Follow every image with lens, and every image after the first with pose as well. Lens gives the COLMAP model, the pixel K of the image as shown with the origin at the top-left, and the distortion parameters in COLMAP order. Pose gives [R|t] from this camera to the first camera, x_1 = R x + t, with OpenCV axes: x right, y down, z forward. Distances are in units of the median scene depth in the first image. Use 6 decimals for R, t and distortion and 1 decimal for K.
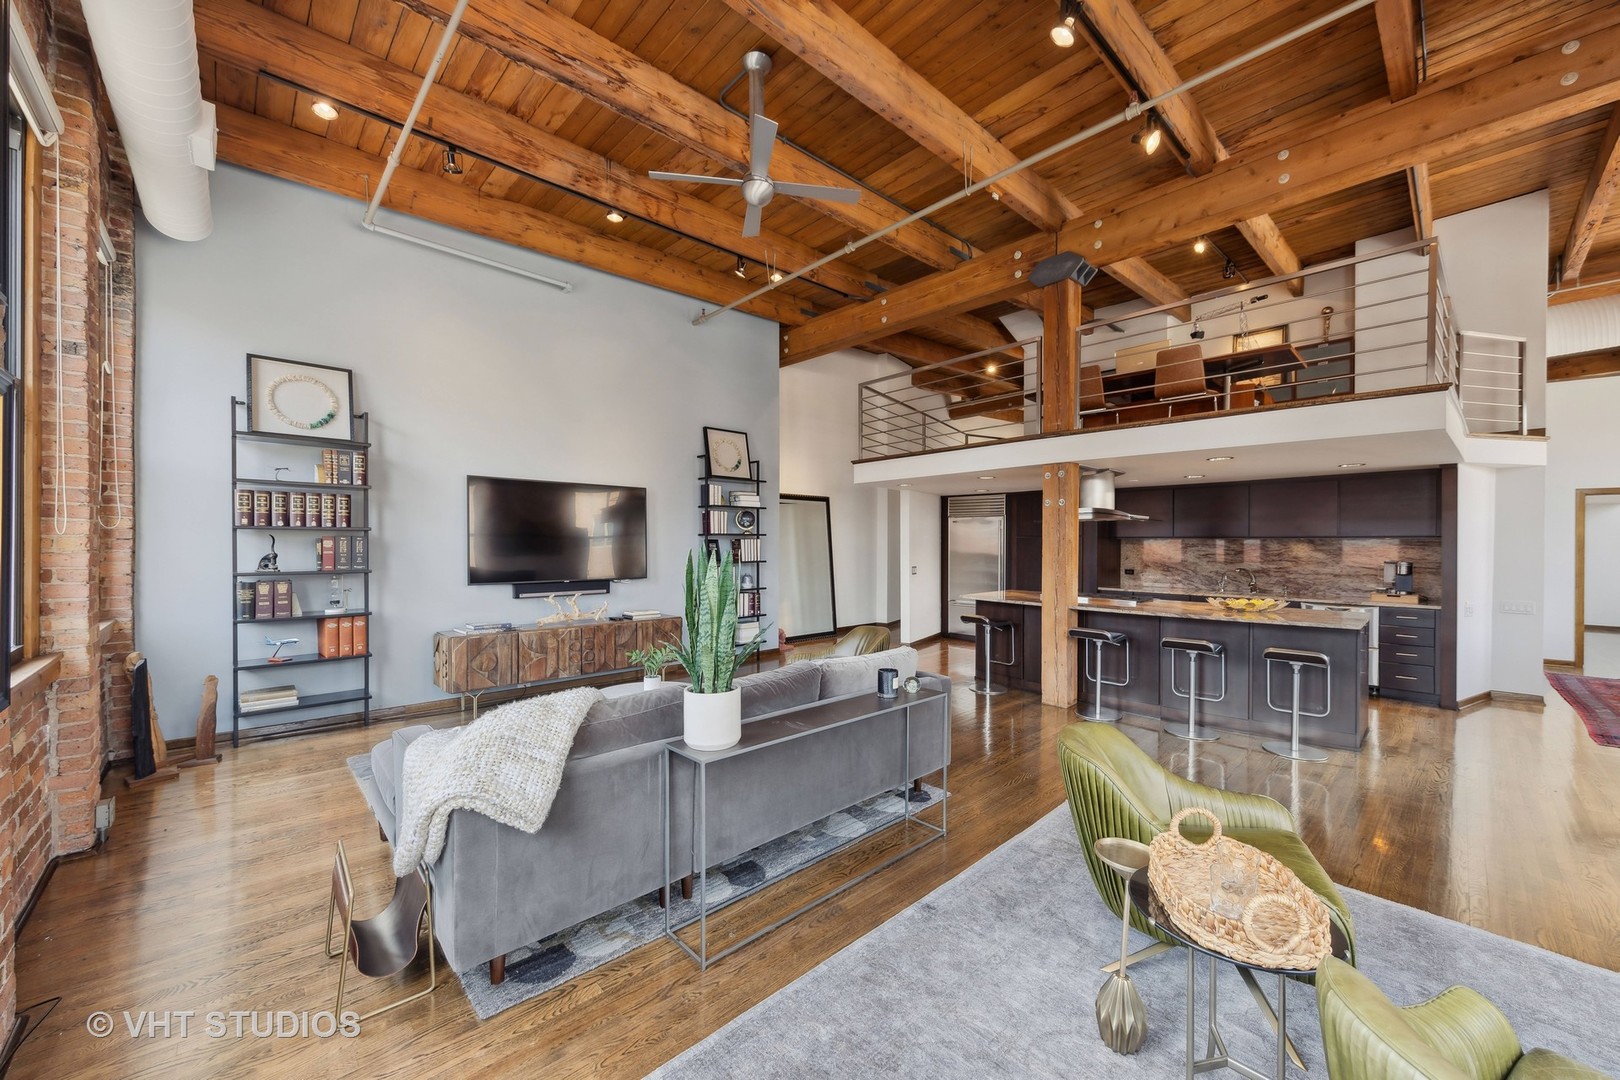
lens RADIAL K [[601.4, 0, 809.5], [0, 601.4, 544.7], [0, 0, 1]] dist [0.001771, 0.000254]
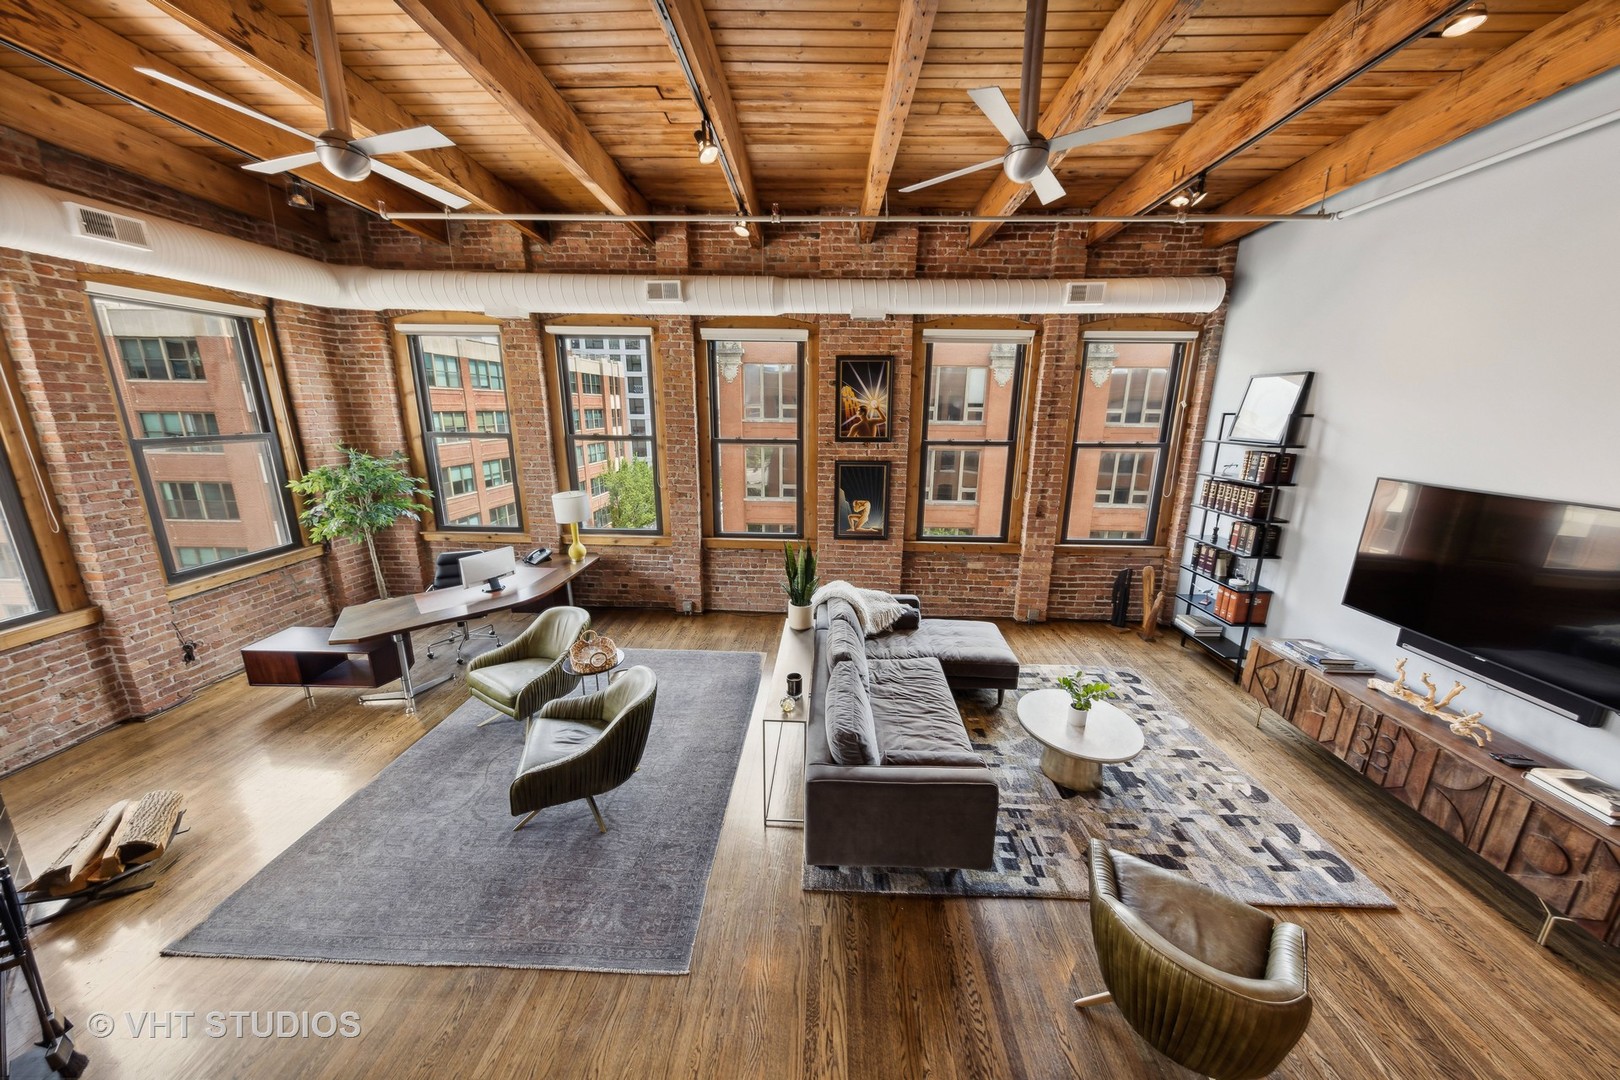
lens RADIAL K [[513.4, 0, 822.6], [0, 513.4, 520.7], [0, 0, 1]] dist [0.005720, -0.000474]
pose [[-0.699291, 0.148503, -0.699242, 0.472099], [-0.019392, 0.973883, 0.226223, -0.212813], [0.714574, 0.171755, -0.678147, 0.994684]]
